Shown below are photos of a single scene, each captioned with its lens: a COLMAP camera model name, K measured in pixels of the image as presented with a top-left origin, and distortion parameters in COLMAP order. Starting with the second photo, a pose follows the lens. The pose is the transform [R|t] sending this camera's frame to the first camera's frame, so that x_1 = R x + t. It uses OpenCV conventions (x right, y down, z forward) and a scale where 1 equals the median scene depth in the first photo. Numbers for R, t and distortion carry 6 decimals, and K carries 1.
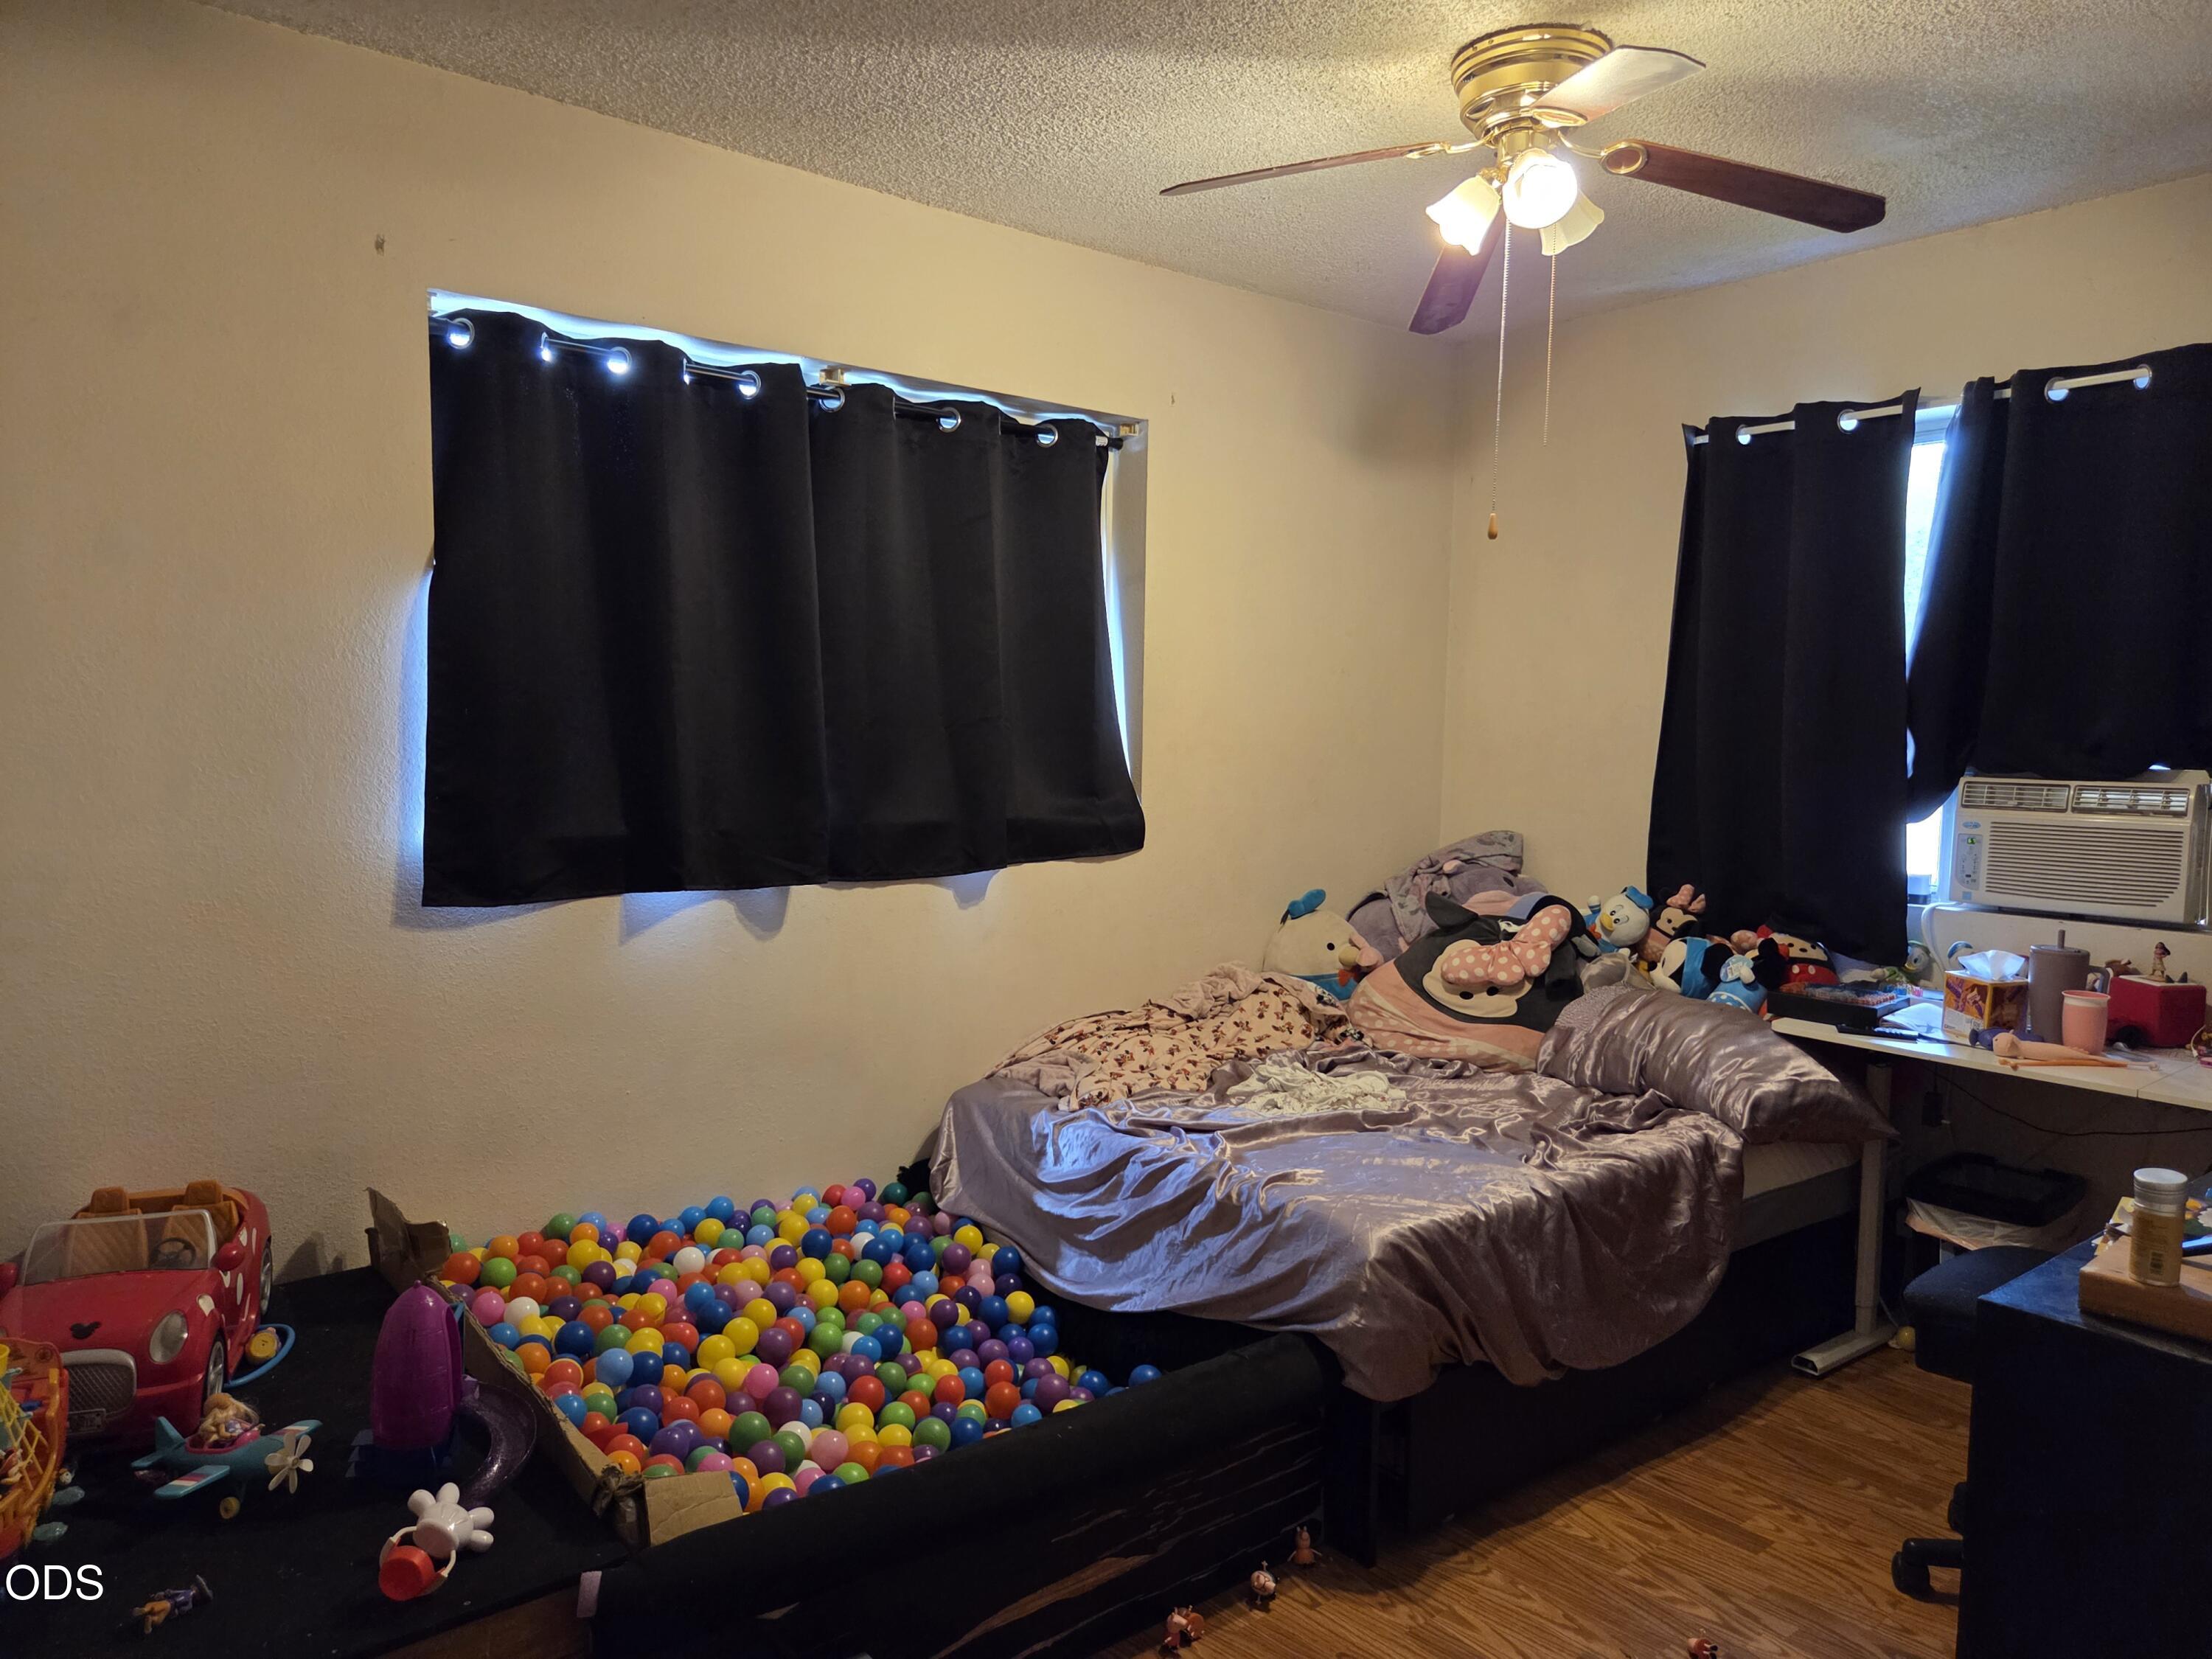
lens RADIAL K [[1491.2, 0, 1097.2], [0, 1491.2, 844.3], [0, 0, 1]] dist [0.076092, -0.059256]
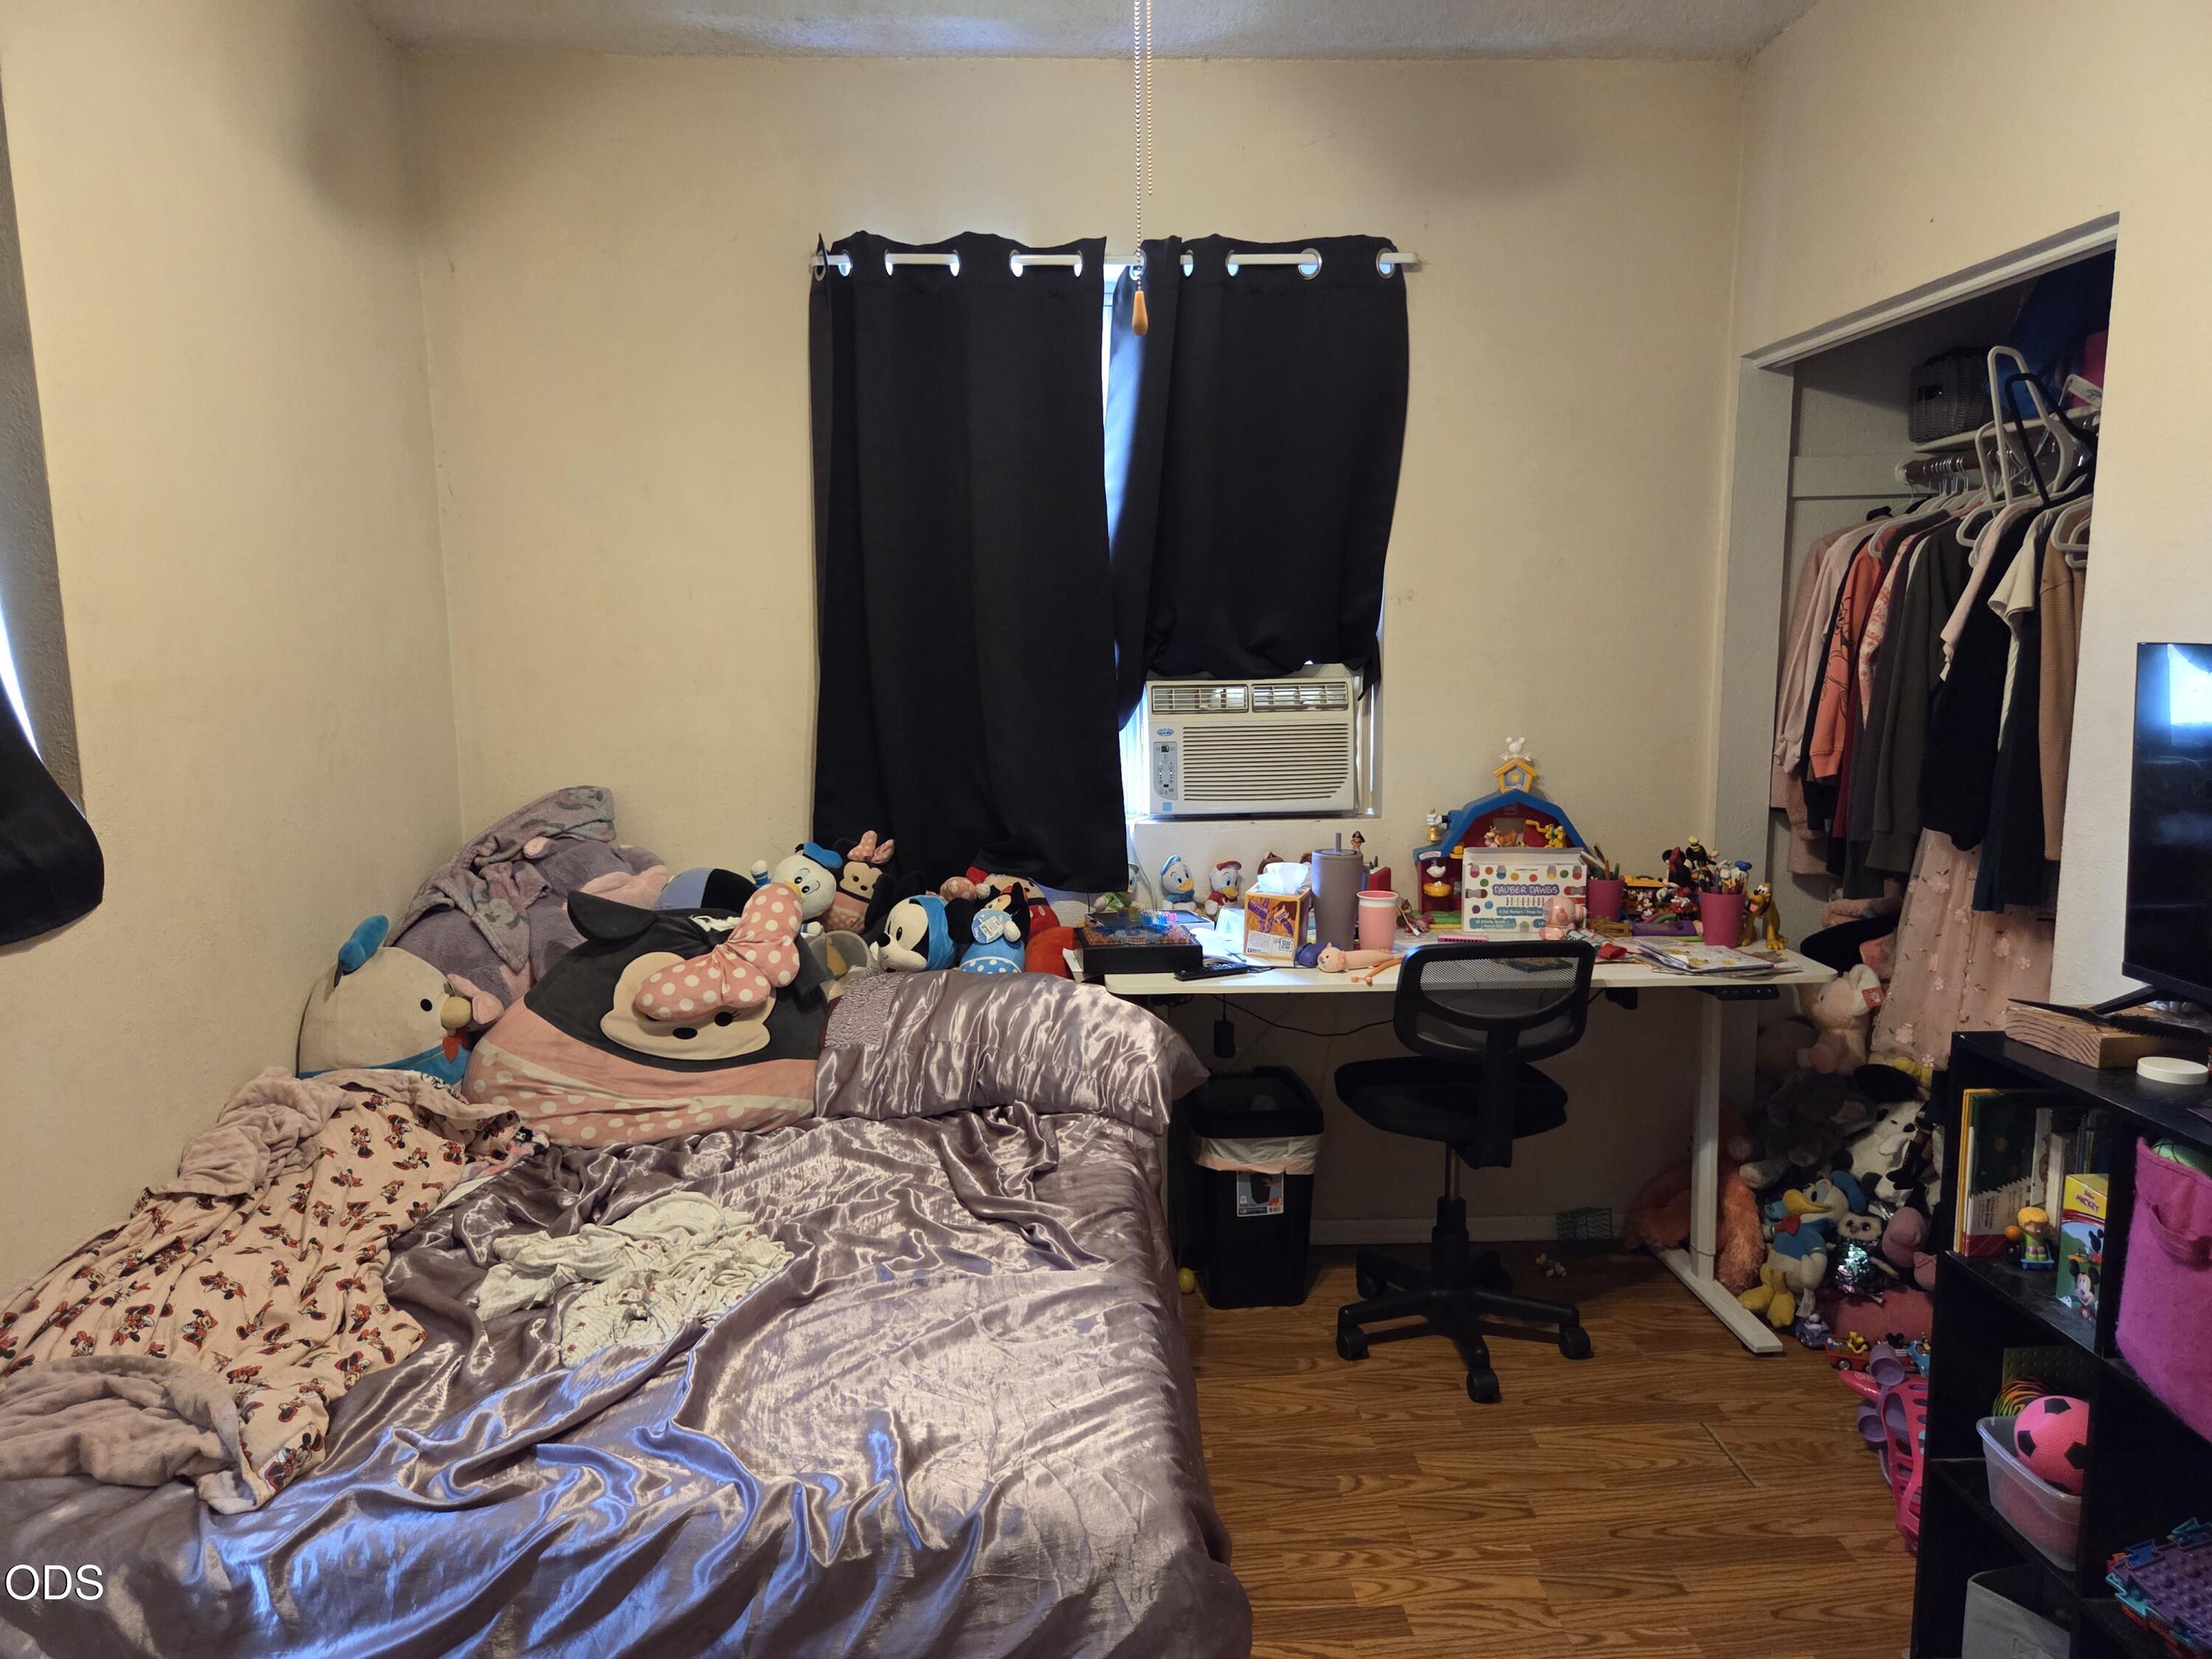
lens RADIAL K [[1491.2, 0, 1097.2], [0, 1491.2, 844.3], [0, 0, 1]] dist [0.076092, -0.059256]
pose [[0.589959, -0.139143, 0.795354, -0.182555], [0.088009, 0.990252, 0.107959, -0.043882], [-0.802623, 0.006307, 0.596454, 0.445460]]
